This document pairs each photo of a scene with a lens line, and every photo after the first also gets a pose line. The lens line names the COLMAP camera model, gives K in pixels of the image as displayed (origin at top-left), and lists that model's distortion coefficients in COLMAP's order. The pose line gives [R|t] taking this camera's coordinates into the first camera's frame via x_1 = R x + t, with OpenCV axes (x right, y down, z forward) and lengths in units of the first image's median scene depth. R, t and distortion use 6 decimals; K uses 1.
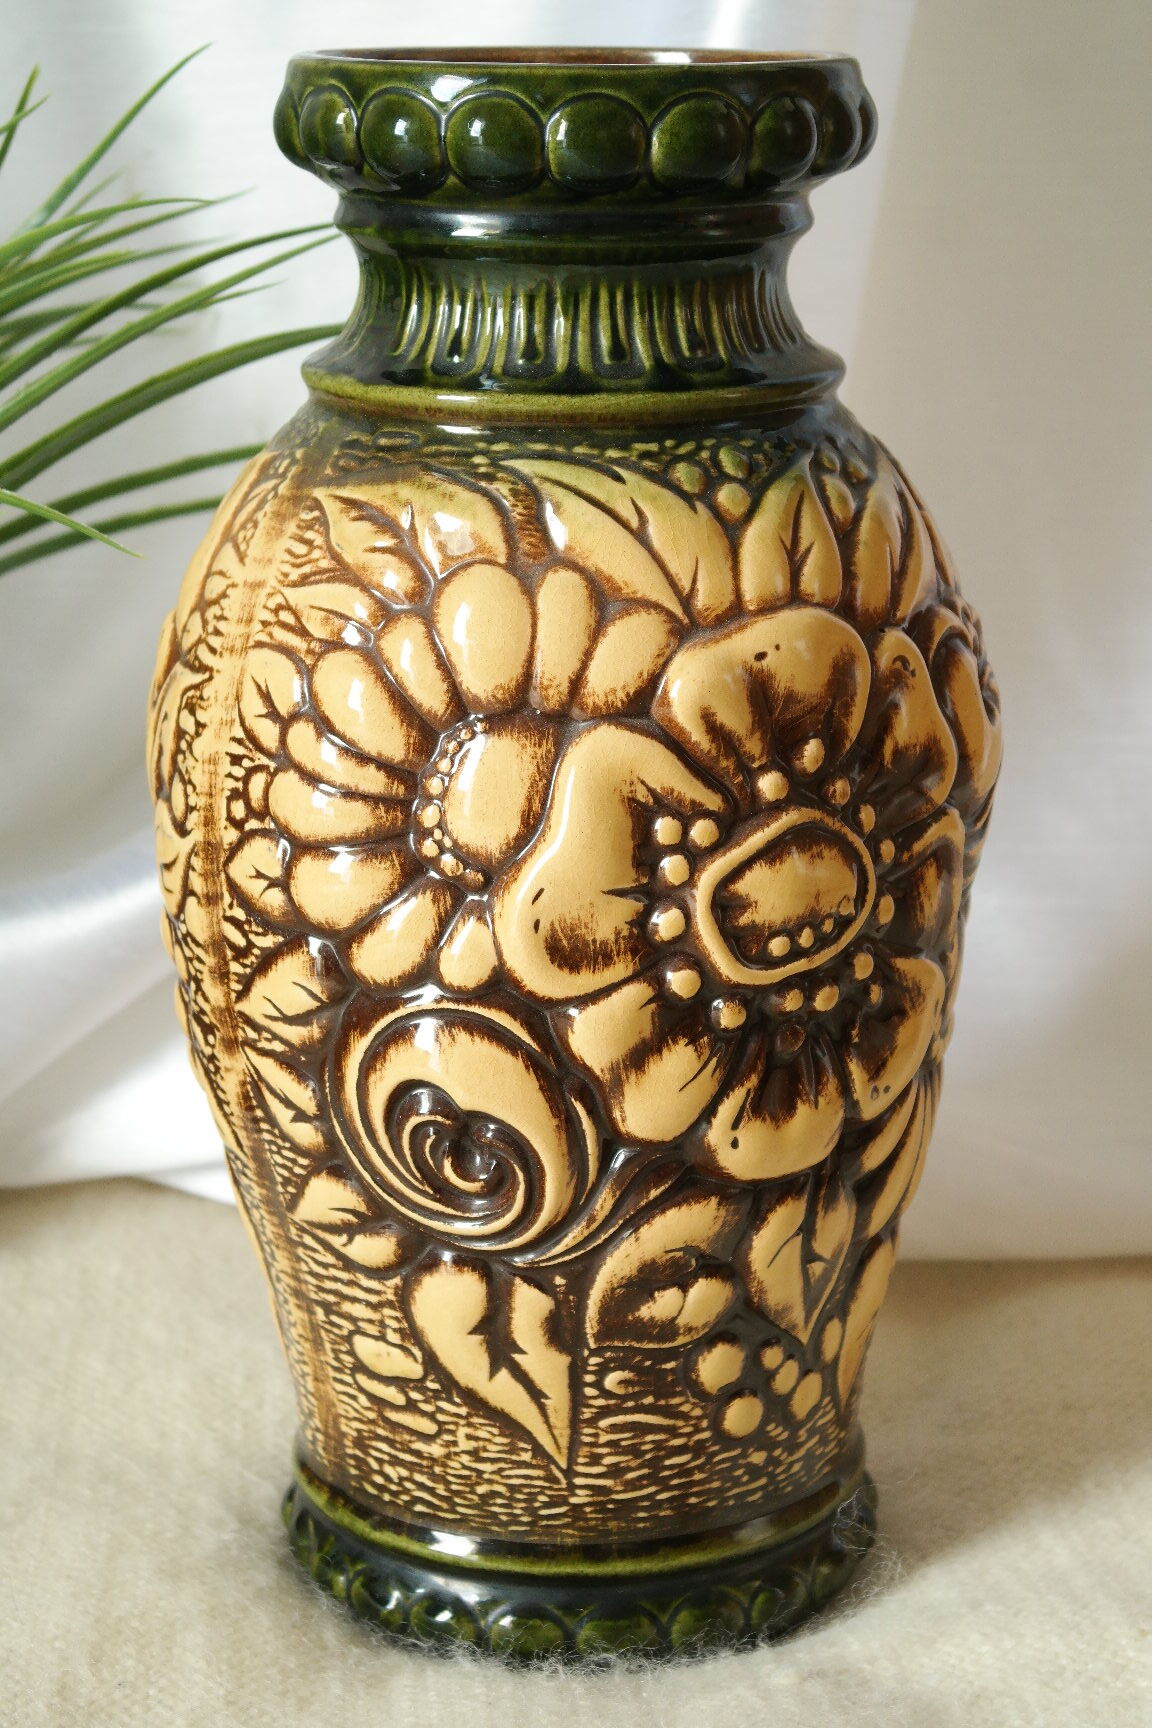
lens RADIAL K [[3664.0, 0, 577.7], [0, 3664.0, 885.7], [0, 0, 1]] dist [0.118946, -0.256700]
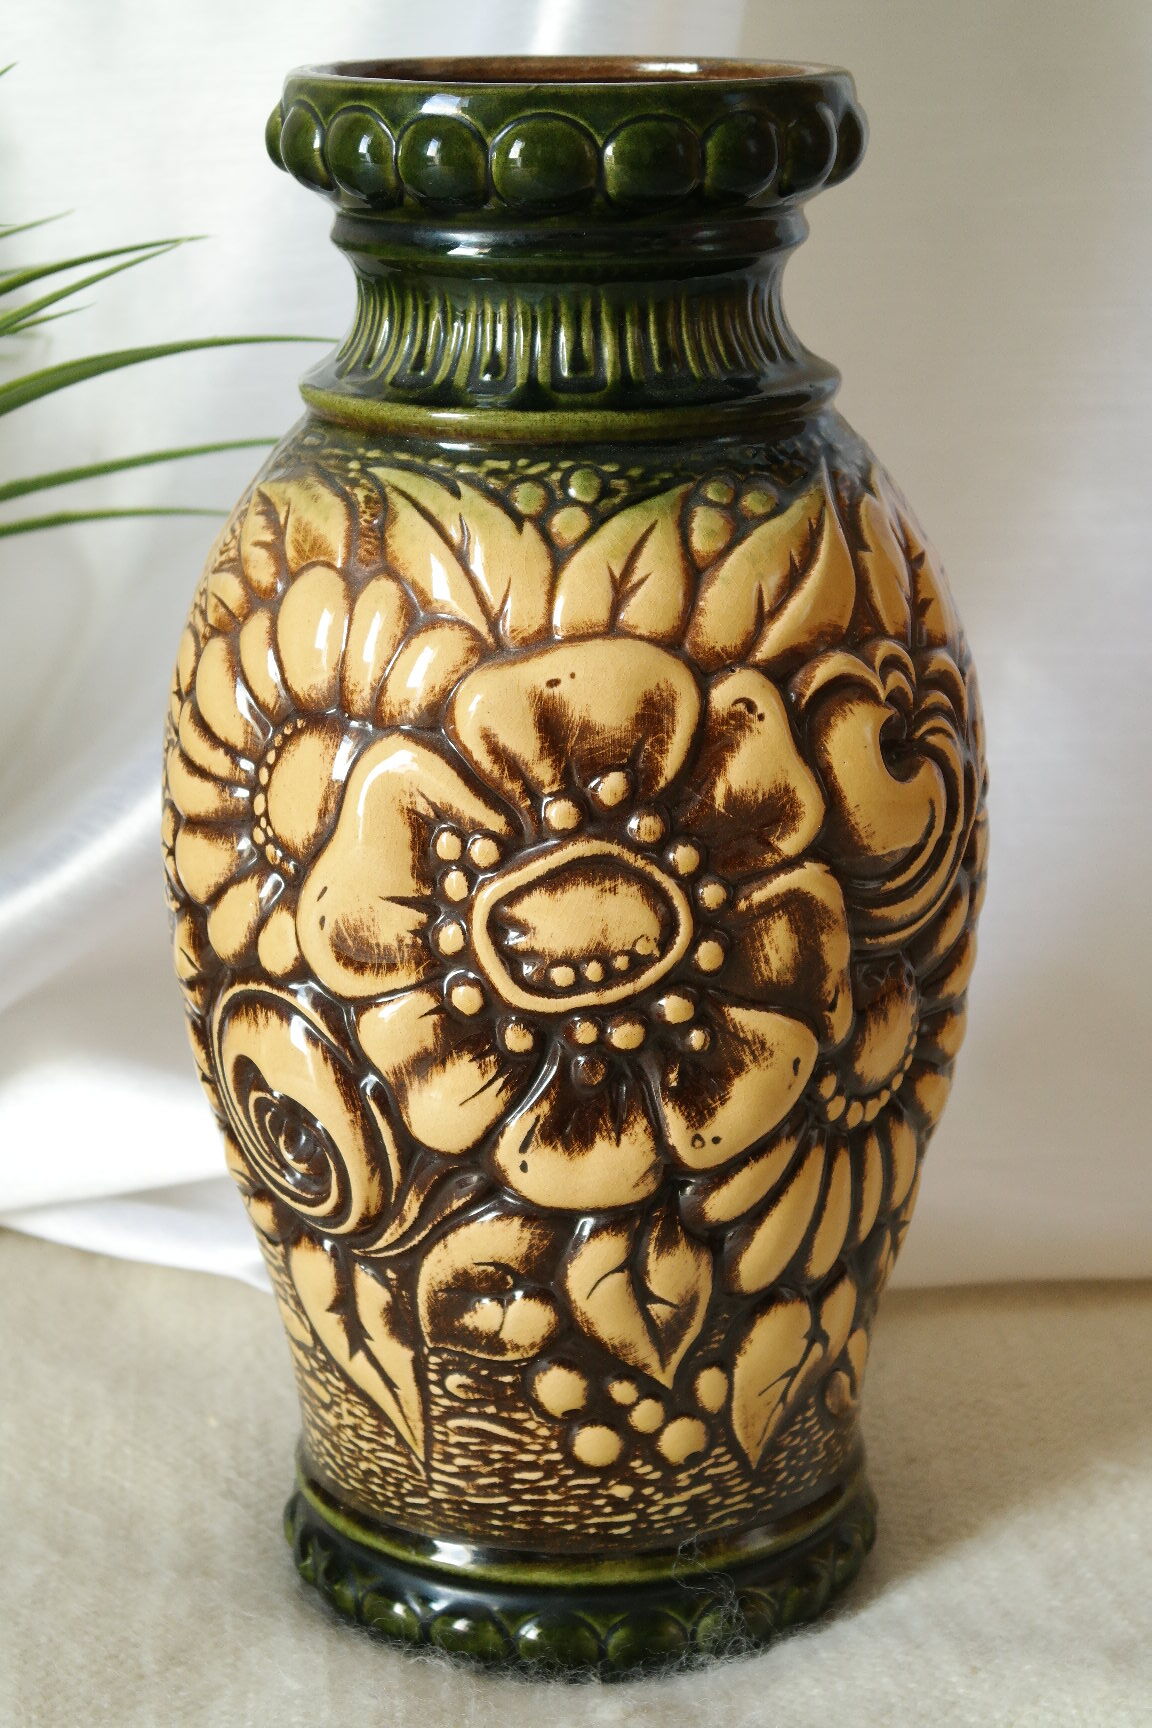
lens RADIAL K [[3664.0, 0, 577.7], [0, 3664.0, 885.7], [0, 0, 1]] dist [0.118946, -0.256700]
pose [[0.872759, 0.125209, -0.471821, 0.505264], [-0.120345, 0.991901, 0.040615, -0.046810], [0.473085, 0.021334, 0.880759, 0.124115]]
